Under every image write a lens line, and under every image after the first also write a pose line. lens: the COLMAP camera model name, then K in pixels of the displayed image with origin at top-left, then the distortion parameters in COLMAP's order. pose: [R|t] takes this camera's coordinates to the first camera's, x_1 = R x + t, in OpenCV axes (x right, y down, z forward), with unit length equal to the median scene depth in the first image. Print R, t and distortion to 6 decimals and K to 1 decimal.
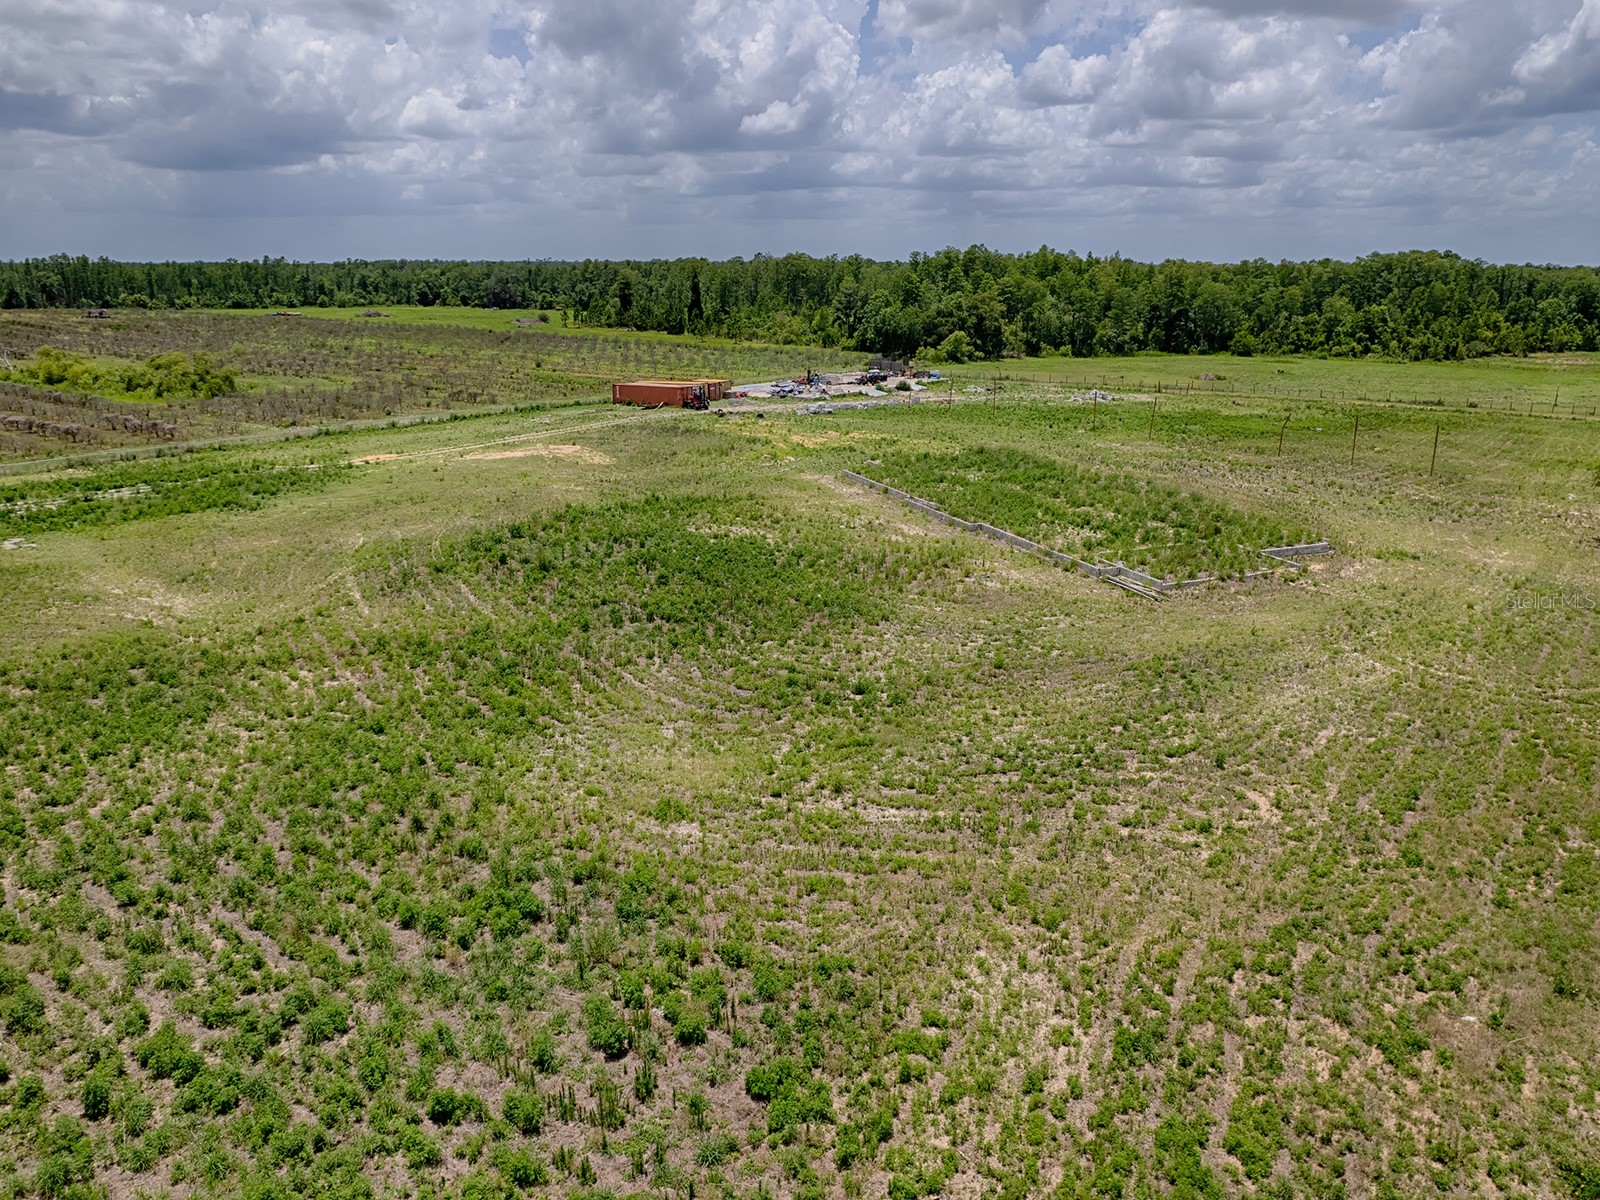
lens RADIAL K [[1155.9, 0, 808.0], [0, 1155.9, 609.0], [0, 0, 1]] dist [-0.080872, 0.079239]
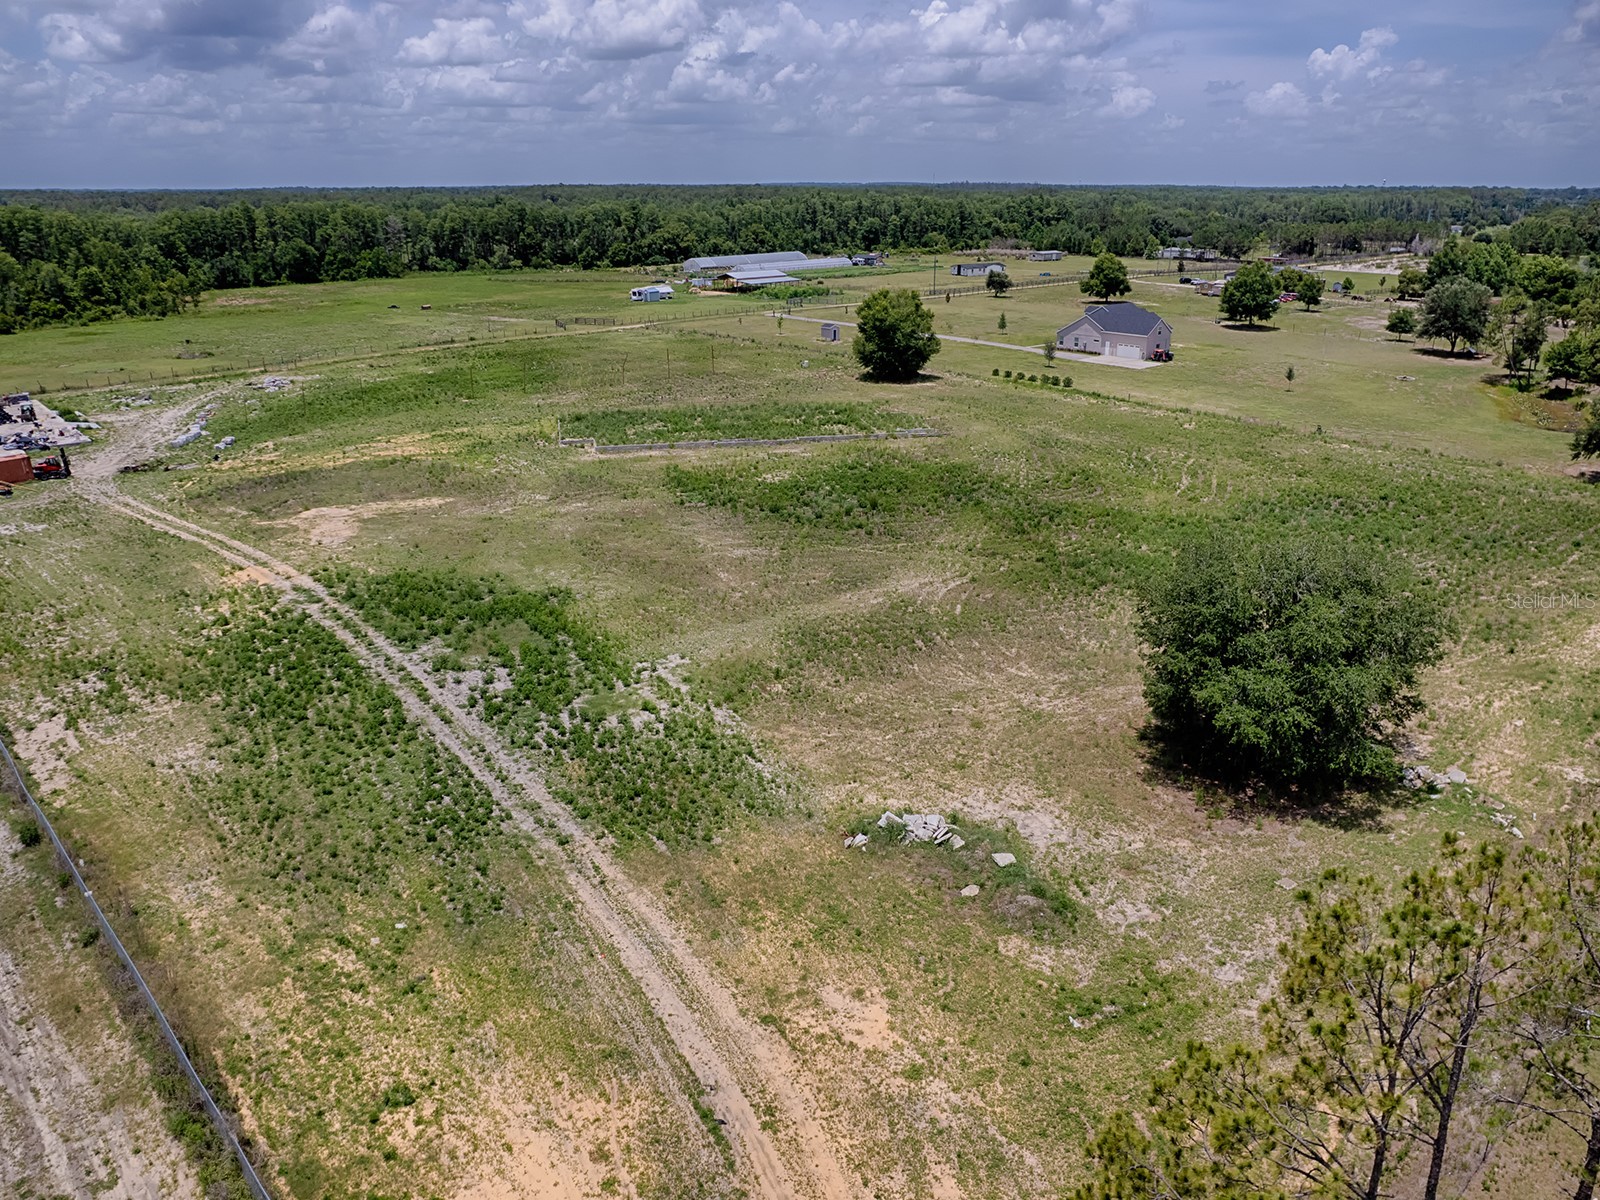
lens RADIAL K [[1155.9, 0, 808.0], [0, 1155.9, 609.0], [0, 0, 1]] dist [-0.080872, 0.079239]
pose [[0.188643, -0.347771, 0.918406, -0.419070], [0.284416, 0.914464, 0.287859, -0.092562], [-0.939958, 0.206907, 0.271419, 0.167079]]
